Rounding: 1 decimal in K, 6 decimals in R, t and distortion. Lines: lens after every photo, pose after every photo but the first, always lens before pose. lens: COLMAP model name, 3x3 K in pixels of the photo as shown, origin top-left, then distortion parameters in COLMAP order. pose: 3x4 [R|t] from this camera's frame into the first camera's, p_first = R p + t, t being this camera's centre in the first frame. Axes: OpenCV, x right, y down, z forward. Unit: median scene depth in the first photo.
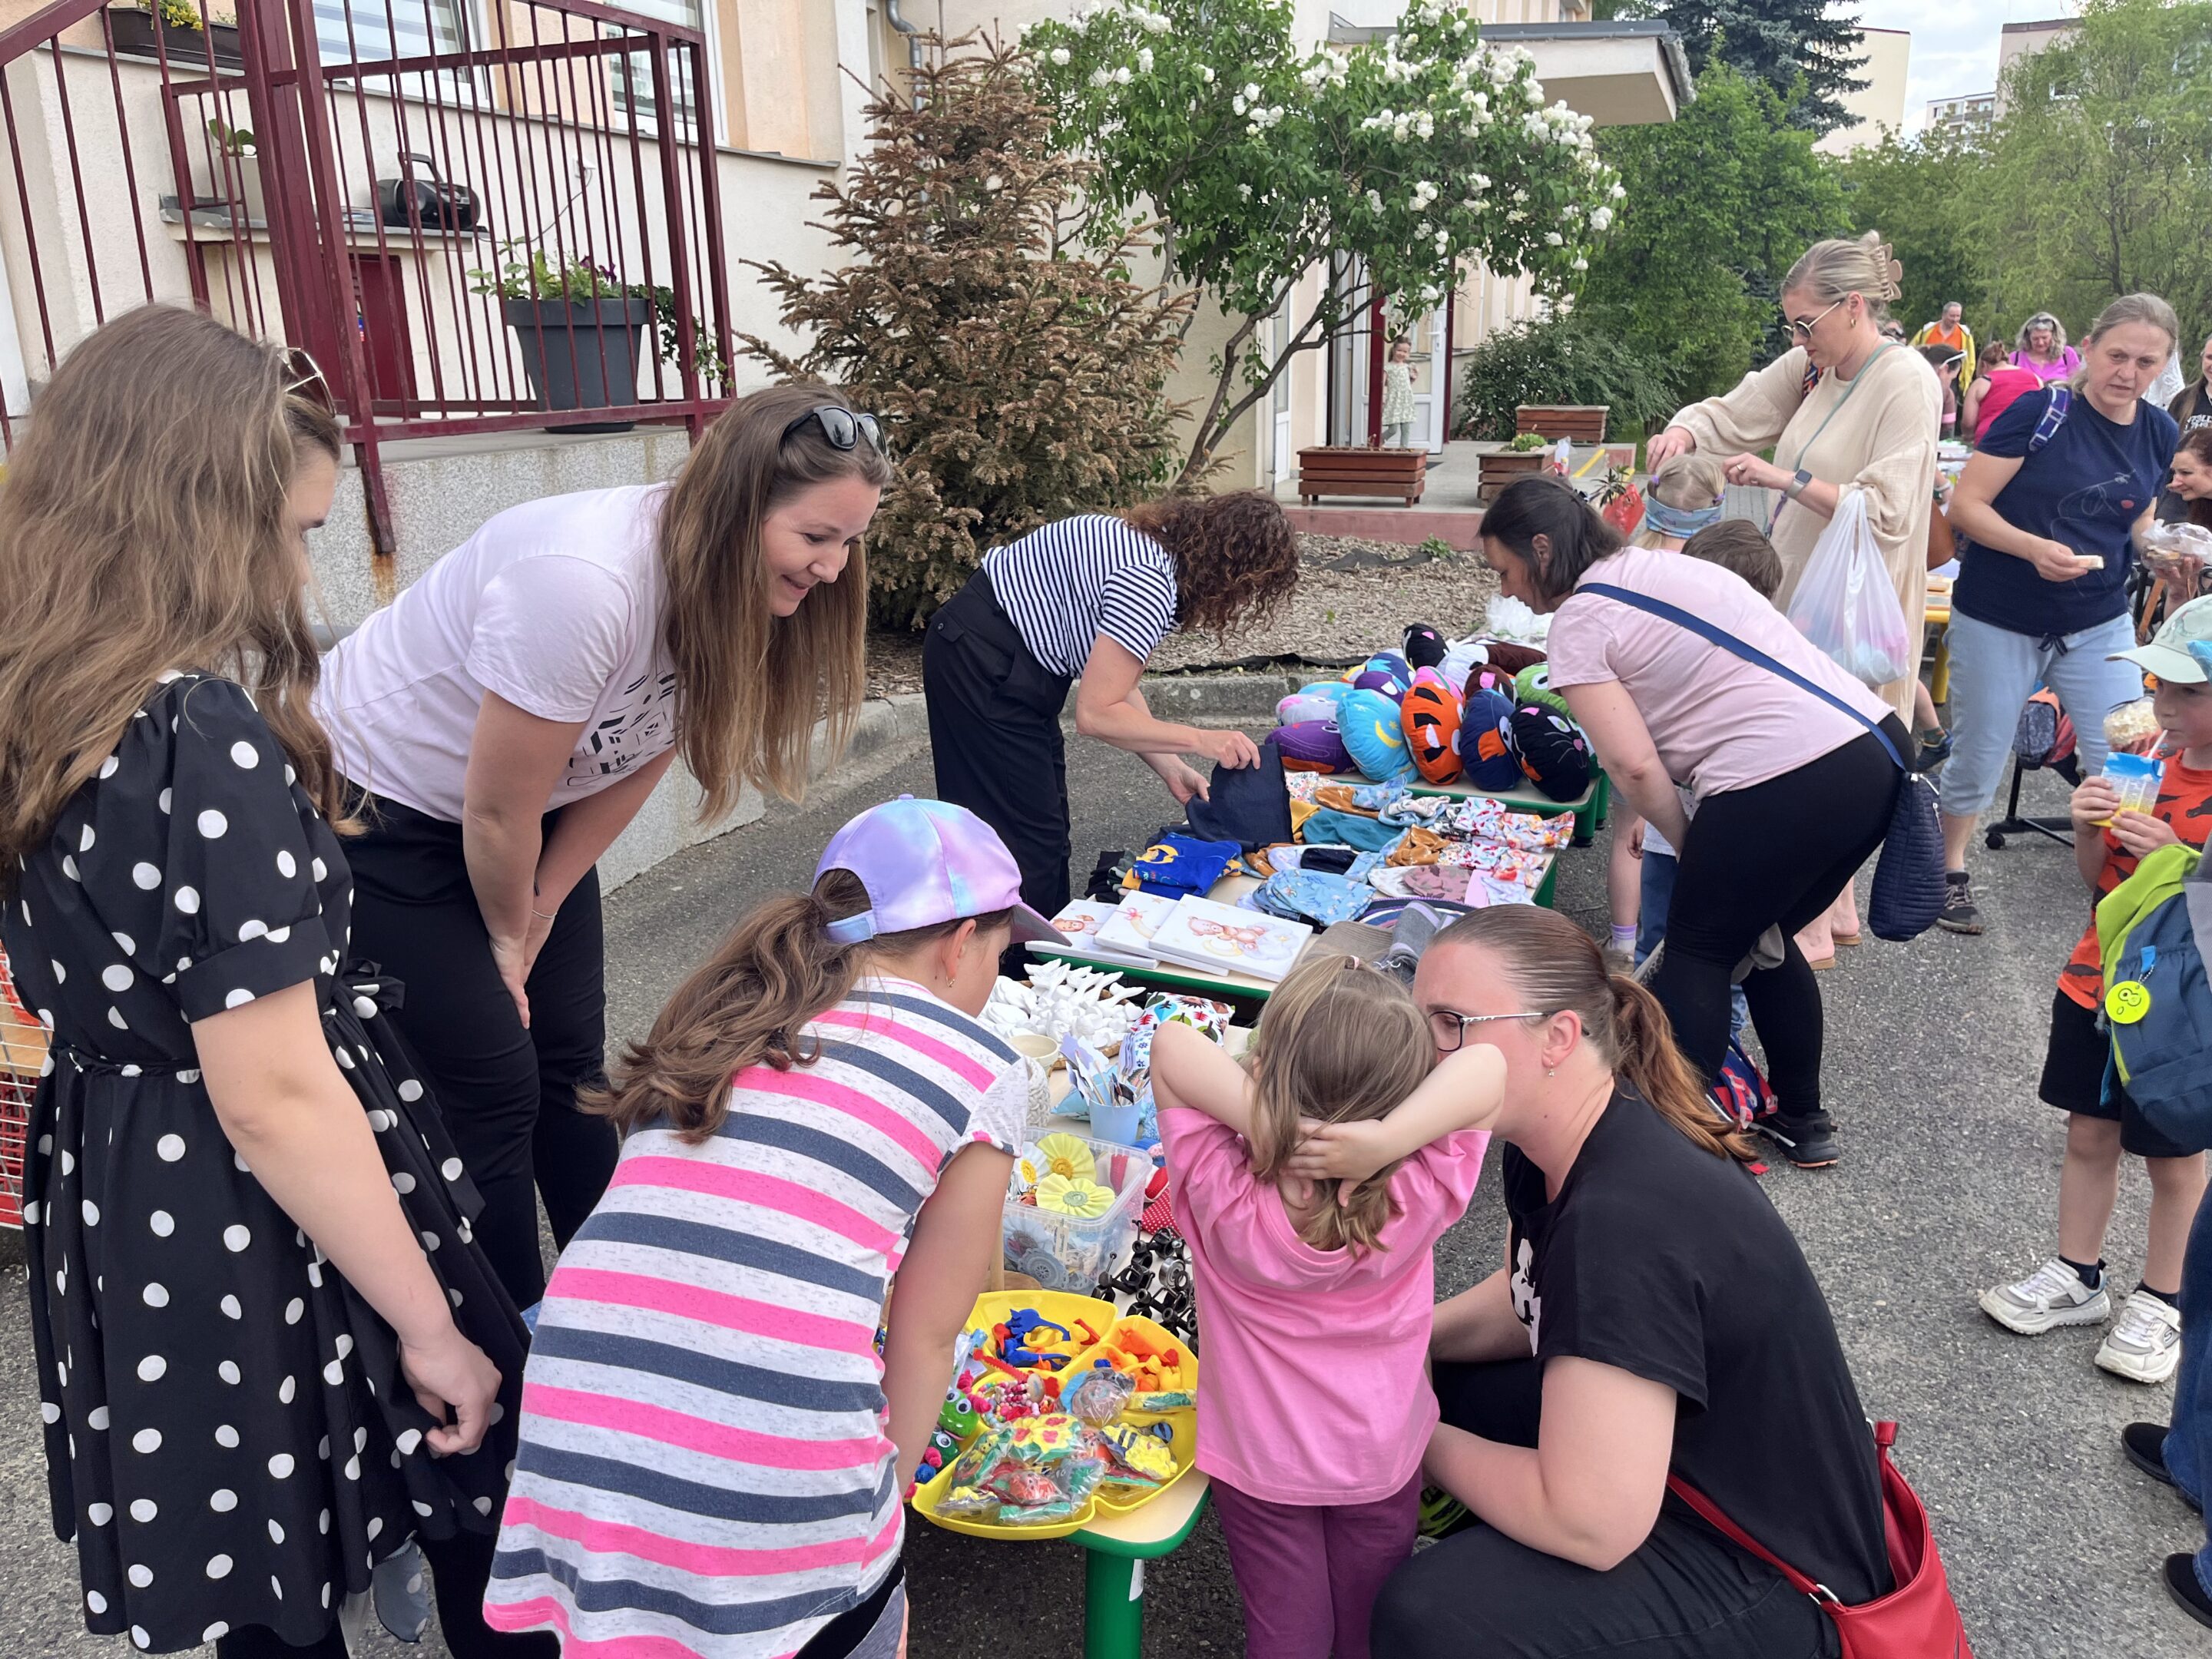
lens RADIAL K [[1653.3, 0, 1084.0], [0, 1653.3, 852.3], [0, 0, 1]] dist [0.046209, -0.087785]
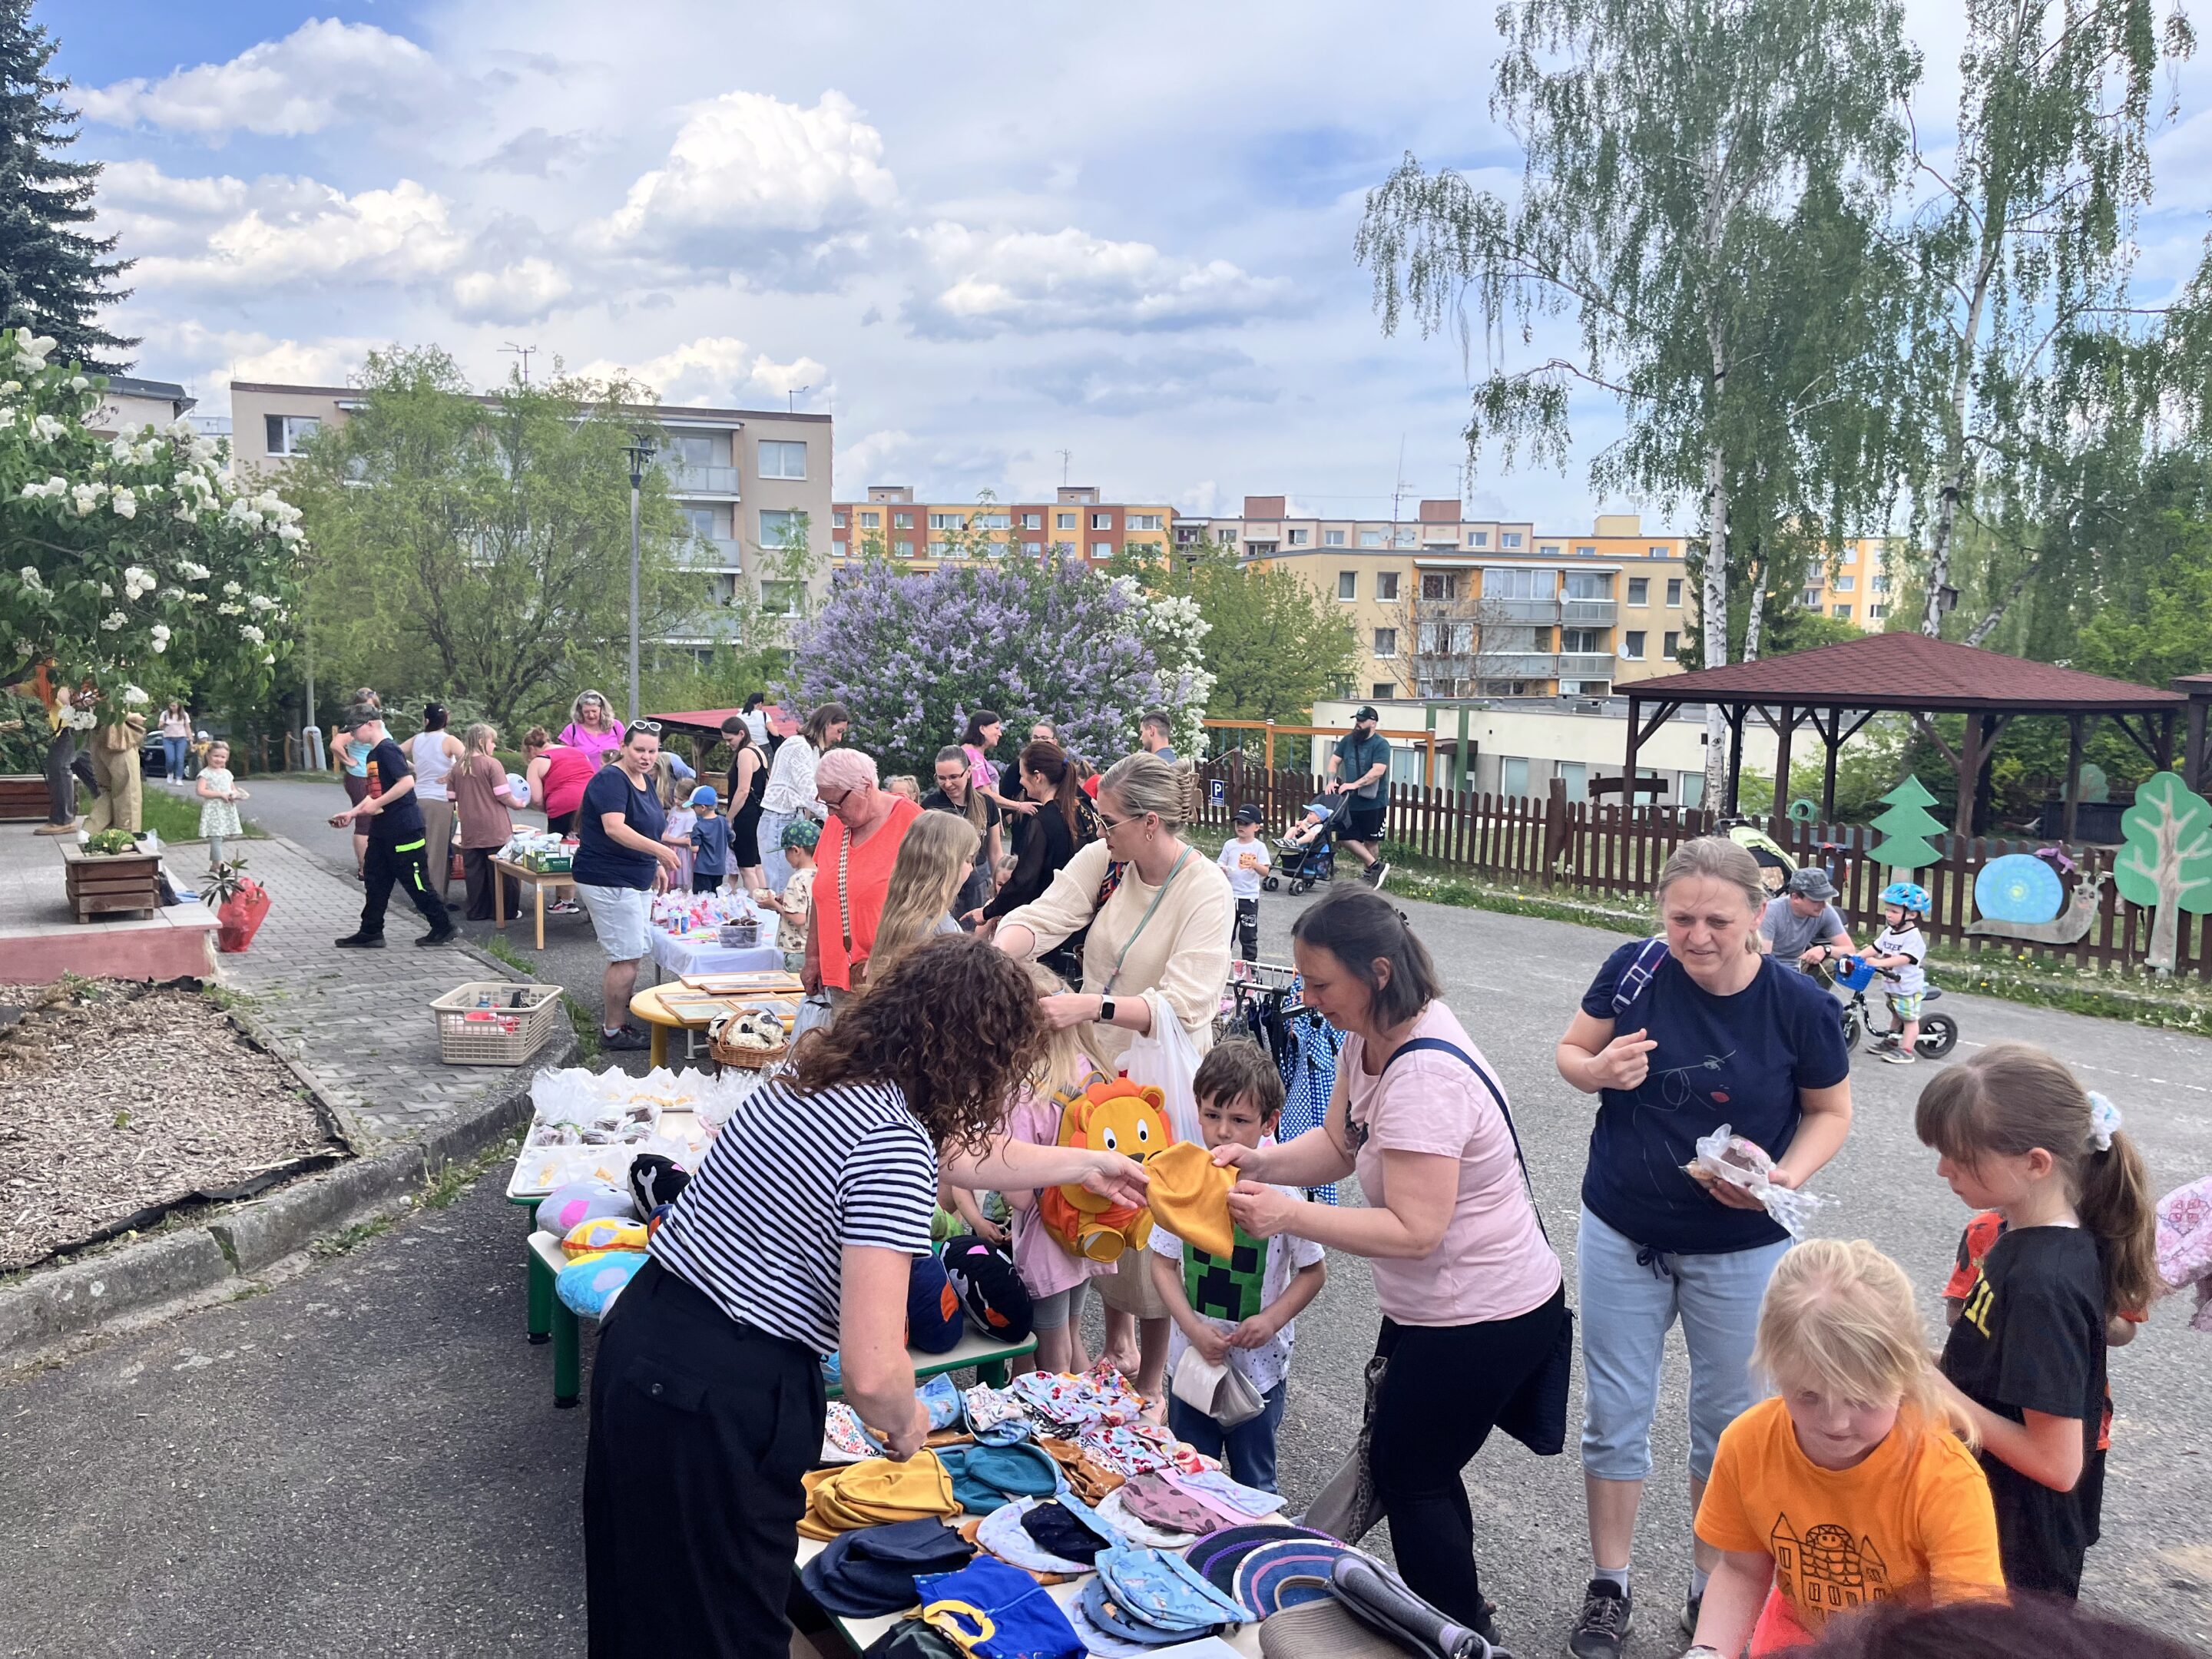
lens RADIAL K [[1637.6, 0, 1096.2], [0, 1637.6, 852.2], [0, 0, 1]] dist [0.040655, -0.068333]
pose [[0.561618, -0.073769, 0.824101, -0.147094], [0.222745, 0.972726, -0.064727, -0.079940], [-0.796850, 0.219917, 0.562732, 0.145300]]
